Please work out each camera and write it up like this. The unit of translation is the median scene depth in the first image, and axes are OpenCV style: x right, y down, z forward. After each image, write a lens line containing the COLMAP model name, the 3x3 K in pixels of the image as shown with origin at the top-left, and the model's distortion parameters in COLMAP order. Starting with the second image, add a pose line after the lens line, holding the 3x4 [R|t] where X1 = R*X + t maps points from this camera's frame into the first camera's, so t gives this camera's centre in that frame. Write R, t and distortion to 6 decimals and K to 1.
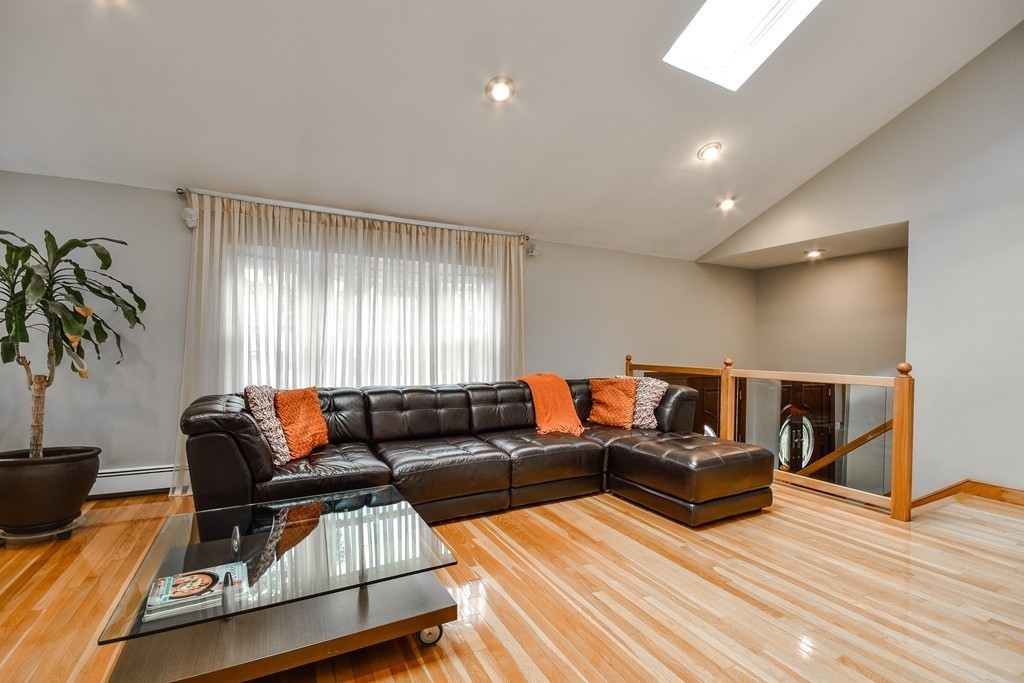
lens RADIAL K [[480.4, 0, 525.0], [0, 480.4, 346.0], [0, 0, 1]] dist [-0.000885, 0.000012]
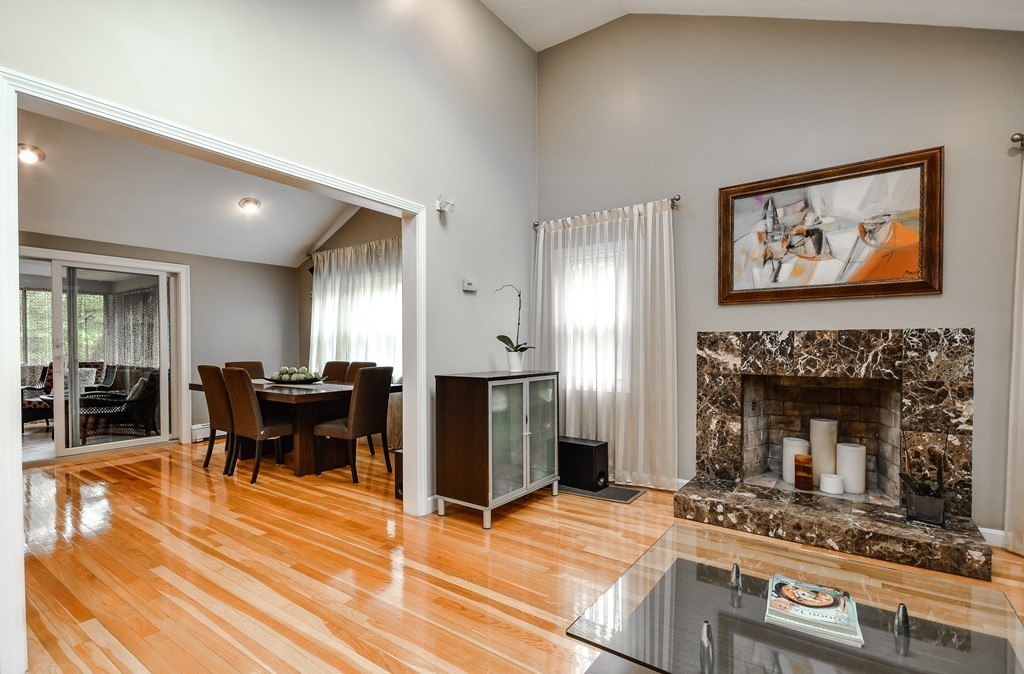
lens RADIAL K [[486.1, 0, 506.7], [0, 486.1, 354.5], [0, 0, 1]] dist [0.015050, -0.000130]
pose [[-0.901698, 0.001669, -0.432364, 0.133916], [-0.006193, 0.999840, 0.016774, -0.001502], [0.432323, 0.017803, -0.901543, 0.776632]]
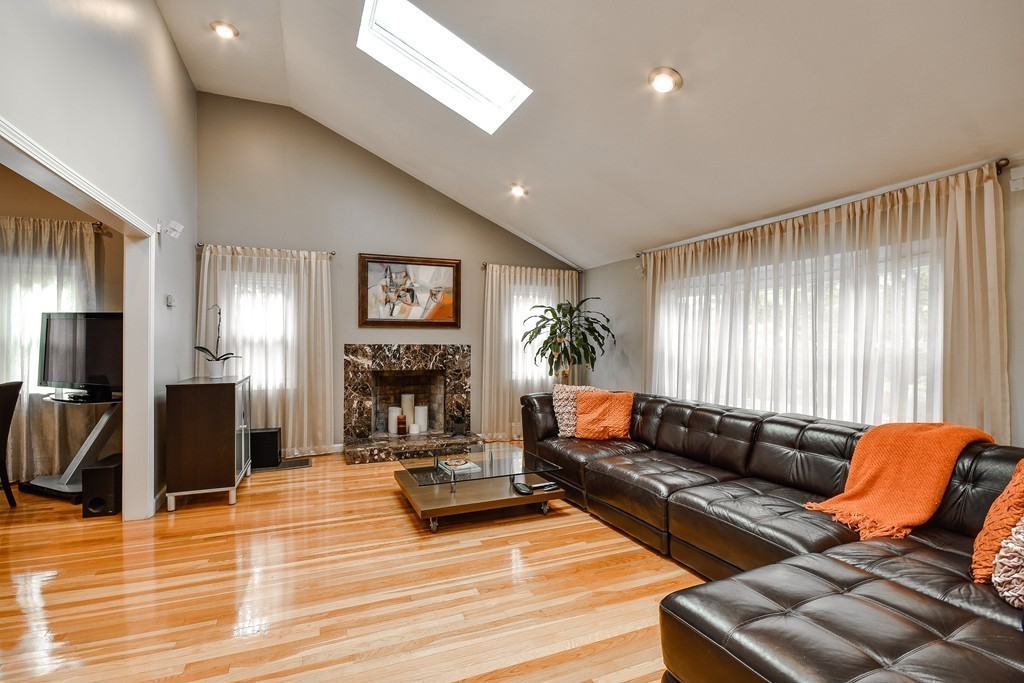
lens RADIAL K [[480.4, 0, 525.0], [0, 480.4, 346.0], [0, 0, 1]] dist [-0.000885, 0.000012]
pose [[-0.081605, 0.001935, -0.996663, 0.752988], [-0.009202, 0.999954, 0.002695, -0.034799], [0.996622, 0.009391, -0.081584, 0.722418]]
